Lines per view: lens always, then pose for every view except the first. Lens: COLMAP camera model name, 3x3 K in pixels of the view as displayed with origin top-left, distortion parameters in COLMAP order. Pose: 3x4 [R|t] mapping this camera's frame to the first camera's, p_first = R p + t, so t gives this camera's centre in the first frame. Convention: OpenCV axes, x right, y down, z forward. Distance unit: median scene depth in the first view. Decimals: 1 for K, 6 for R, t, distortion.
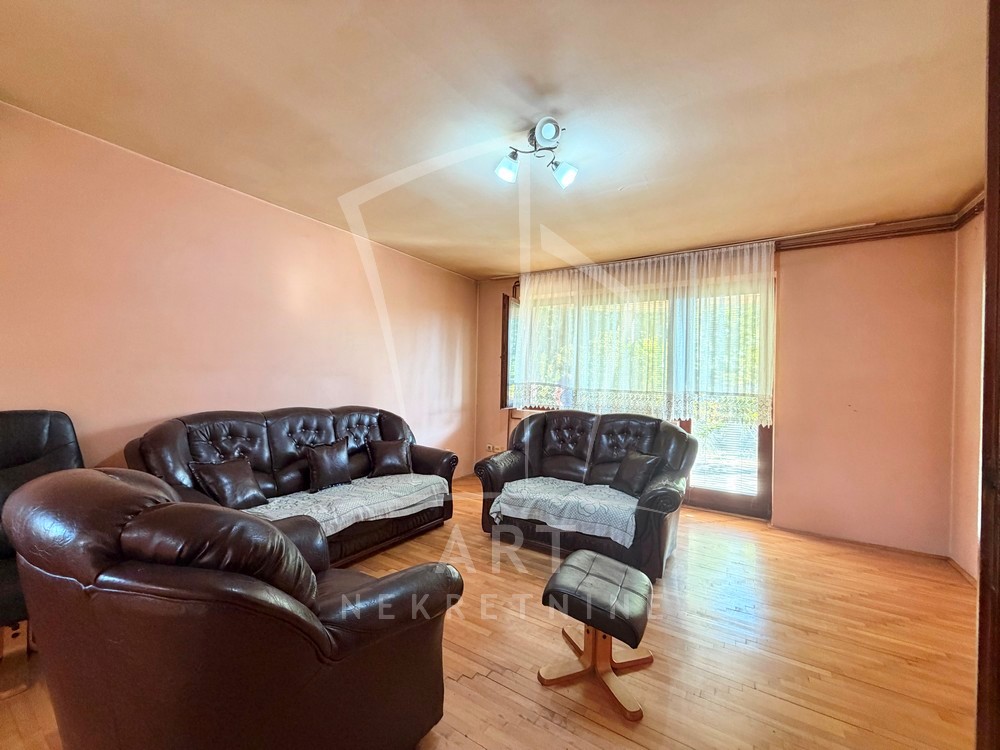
lens RADIAL K [[406.3, 0, 524.4], [0, 406.3, 383.3], [0, 0, 1]] dist [0.000620, 0.000445]
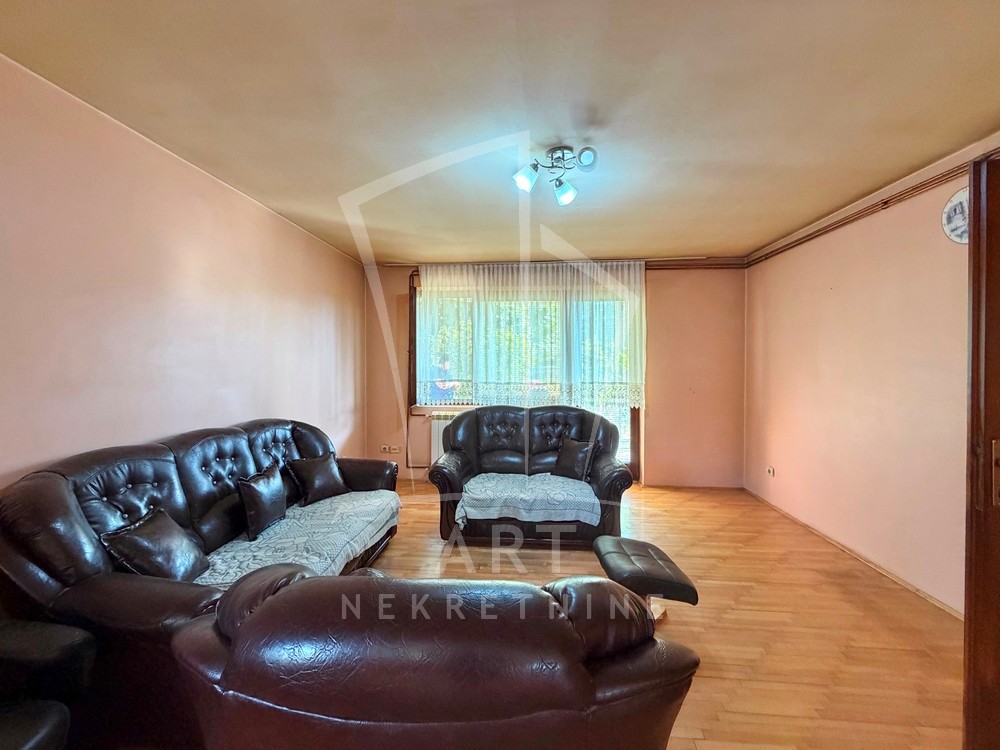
lens RADIAL K [[406.3, 0, 508.5], [0, 406.3, 369.5], [0, 0, 1]] dist [0.000620, 0.000445]
pose [[0.883004, -0.026001, 0.468645, -0.375233], [0.018411, 0.999615, 0.020772, -0.049168], [-0.469005, -0.009713, 0.883142, 0.082863]]
